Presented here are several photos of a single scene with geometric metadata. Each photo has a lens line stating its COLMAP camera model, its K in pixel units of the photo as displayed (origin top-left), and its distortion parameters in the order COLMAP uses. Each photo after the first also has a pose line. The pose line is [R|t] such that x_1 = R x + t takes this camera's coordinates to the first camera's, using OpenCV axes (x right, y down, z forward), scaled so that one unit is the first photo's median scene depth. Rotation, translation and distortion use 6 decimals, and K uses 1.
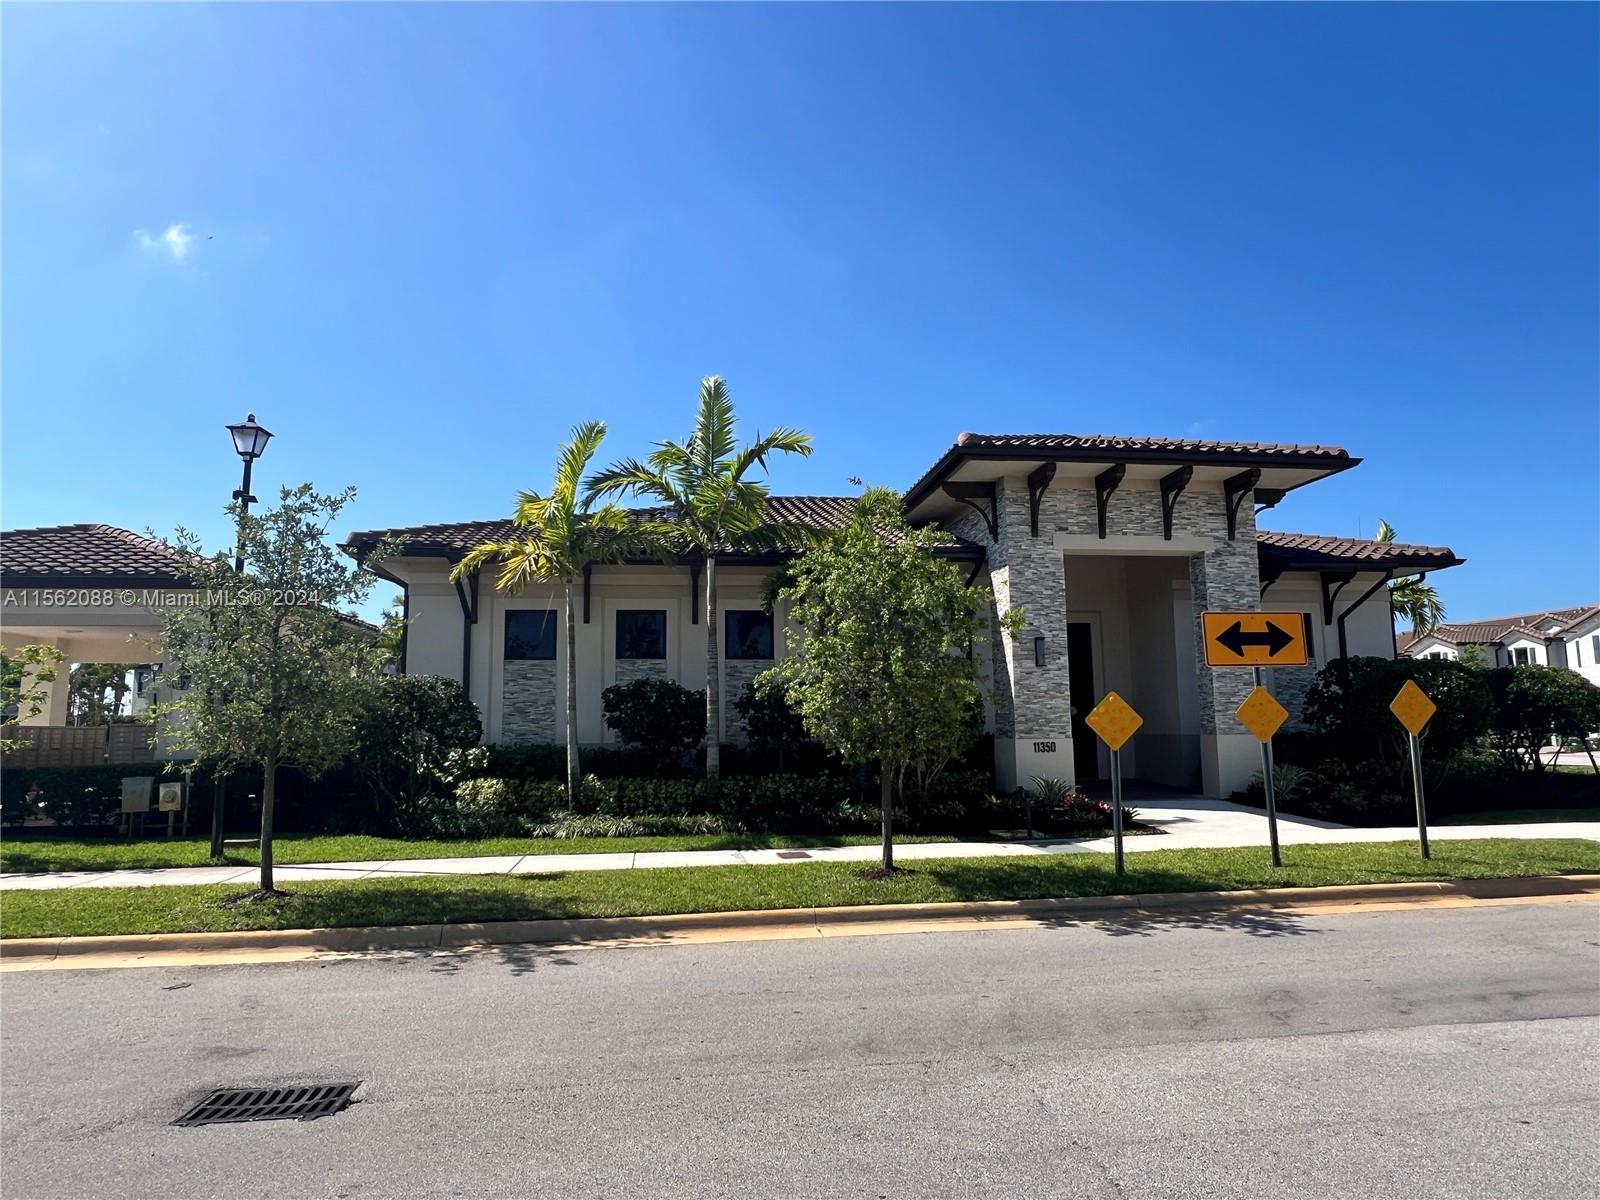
lens RADIAL K [[1027.0, 0, 799.2], [0, 1027.0, 599.5], [0, 0, 1]] dist [-0.000314, 0.000261]
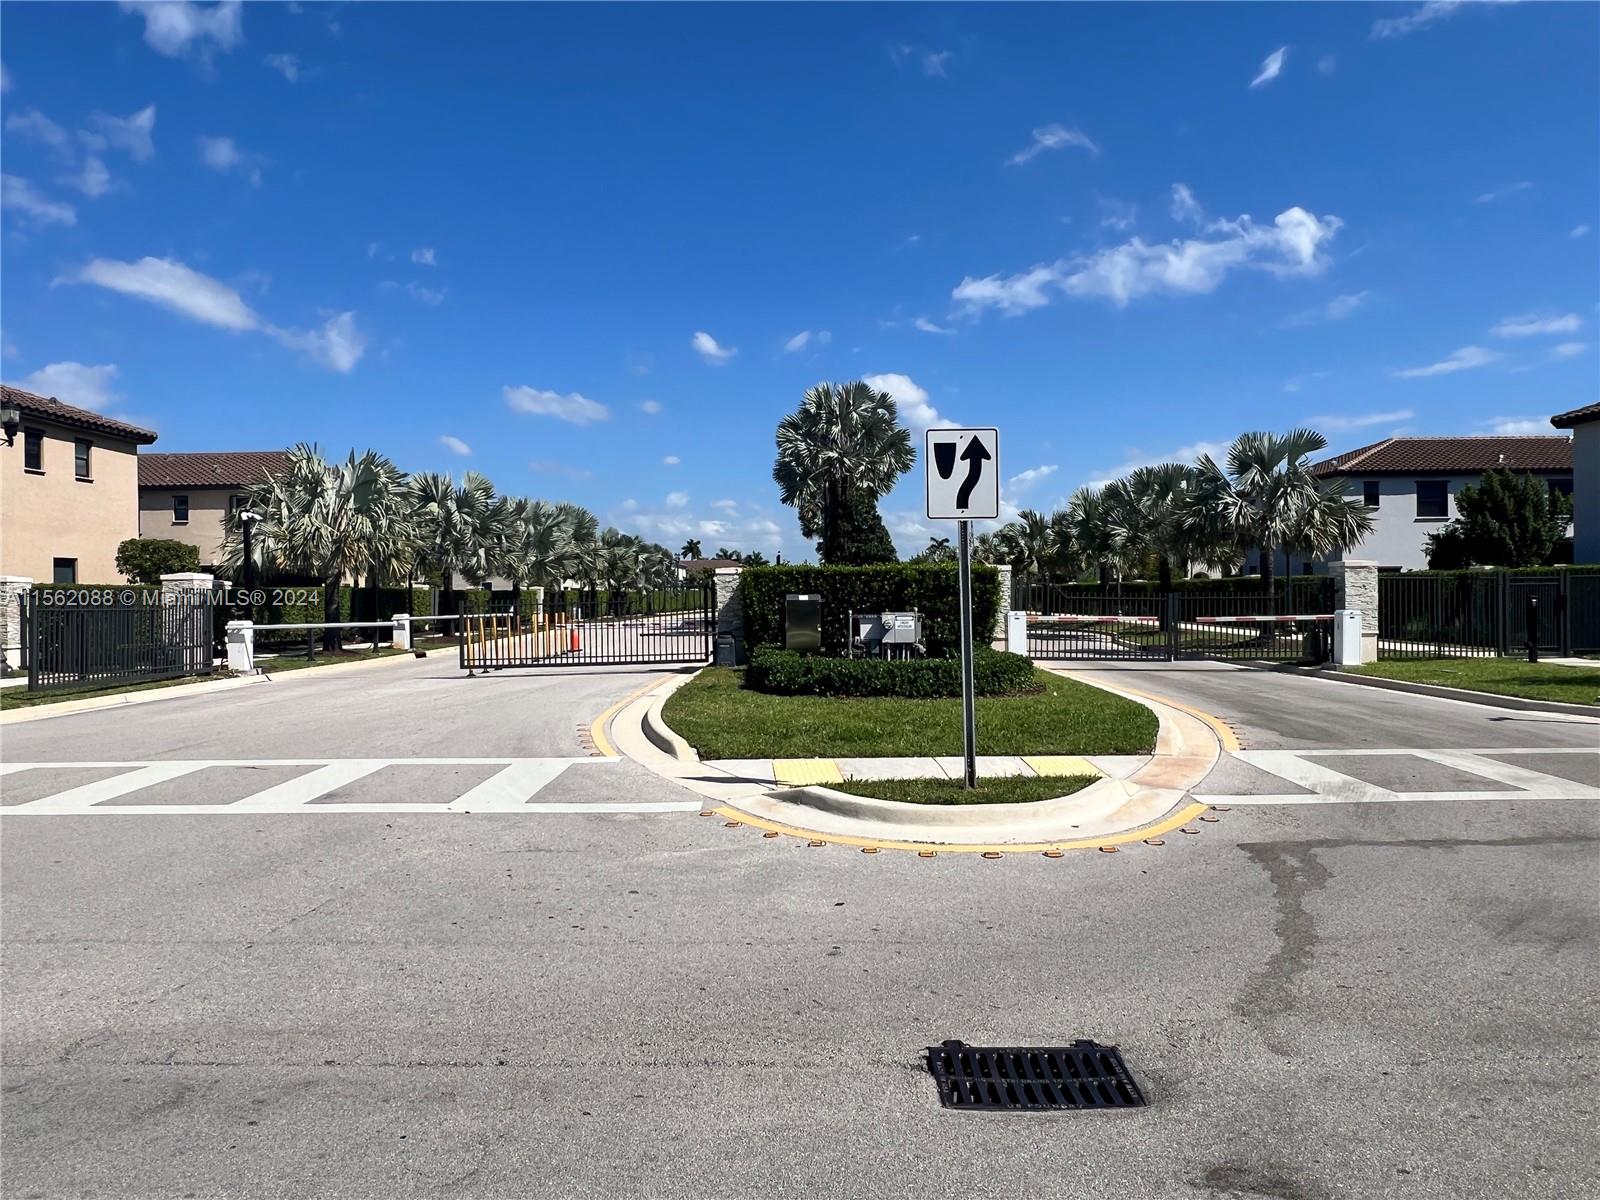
lens RADIAL K [[1027.0, 0, 799.3], [0, 1027.0, 597.0], [0, 0, 1]] dist [-0.000314, 0.000261]
pose [[-0.988353, 0.024040, 0.150267, -0.472940], [0.004942, 0.991994, -0.126191, 0.241181], [-0.152098, -0.123979, -0.980559, 1.825339]]
